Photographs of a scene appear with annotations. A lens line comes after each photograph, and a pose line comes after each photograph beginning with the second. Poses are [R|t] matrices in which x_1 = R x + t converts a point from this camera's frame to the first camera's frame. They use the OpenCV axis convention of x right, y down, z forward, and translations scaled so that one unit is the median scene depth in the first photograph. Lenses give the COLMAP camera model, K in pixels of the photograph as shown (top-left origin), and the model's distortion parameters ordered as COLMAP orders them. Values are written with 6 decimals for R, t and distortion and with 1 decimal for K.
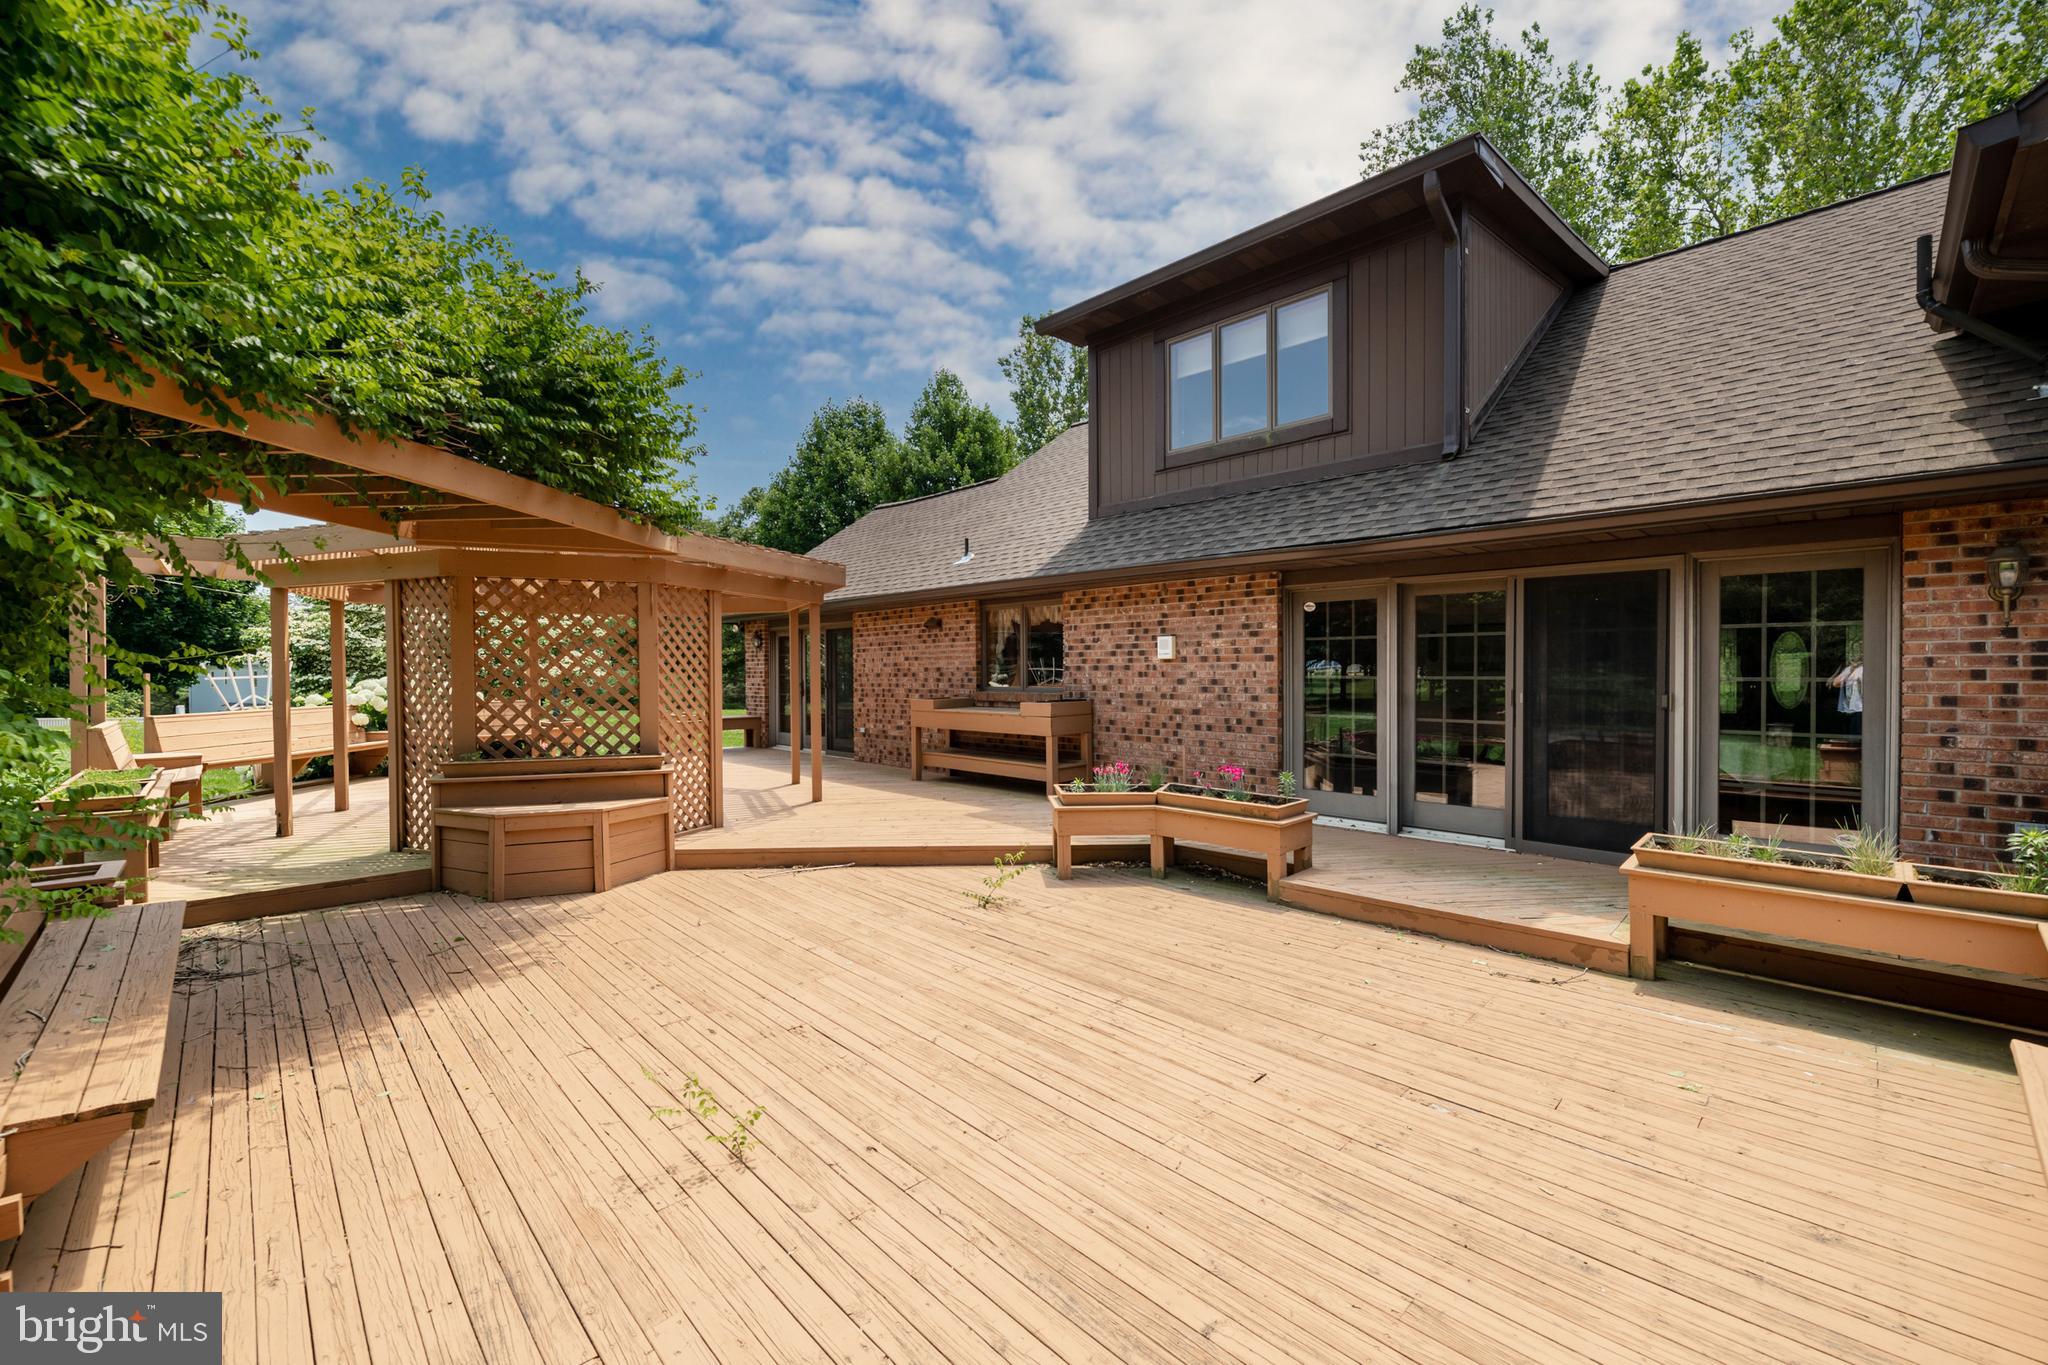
lens RADIAL K [[833.0, 0, 1011.8], [0, 833.0, 672.1], [0, 0, 1]] dist [0.001125, -0.000816]
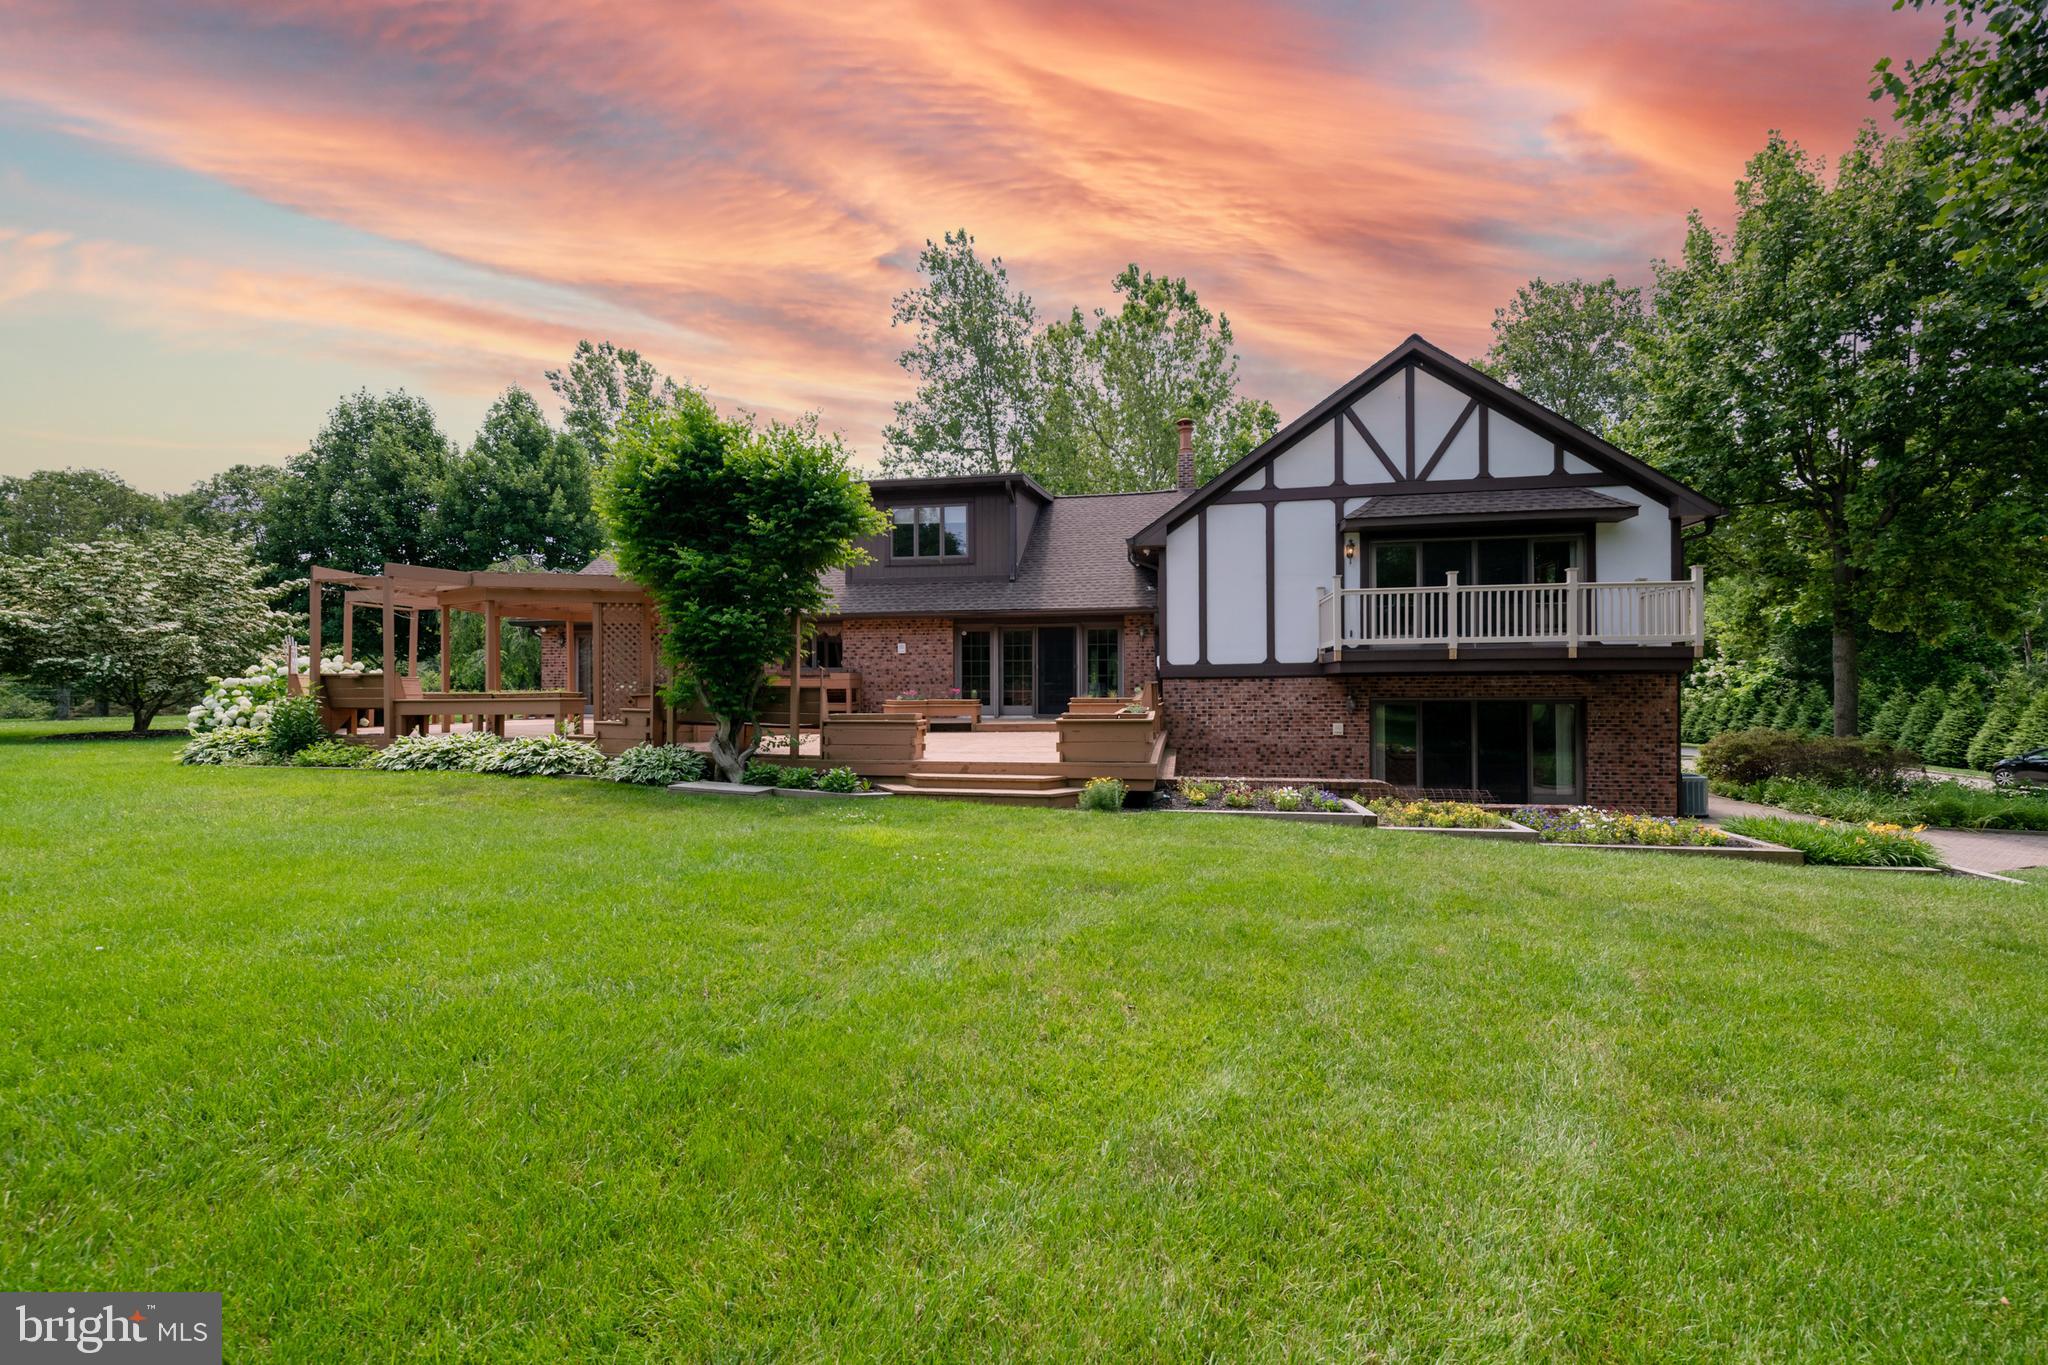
lens RADIAL K [[833.0, 0, 1017.7], [0, 833.0, 681.4], [0, 0, 1]] dist [0.001125, -0.000816]
pose [[0.818606, 0.006992, 0.574313, -0.253694], [0.000572, 0.999915, -0.012988, 0.026473], [-0.574355, 0.010961, 0.818533, -0.306789]]
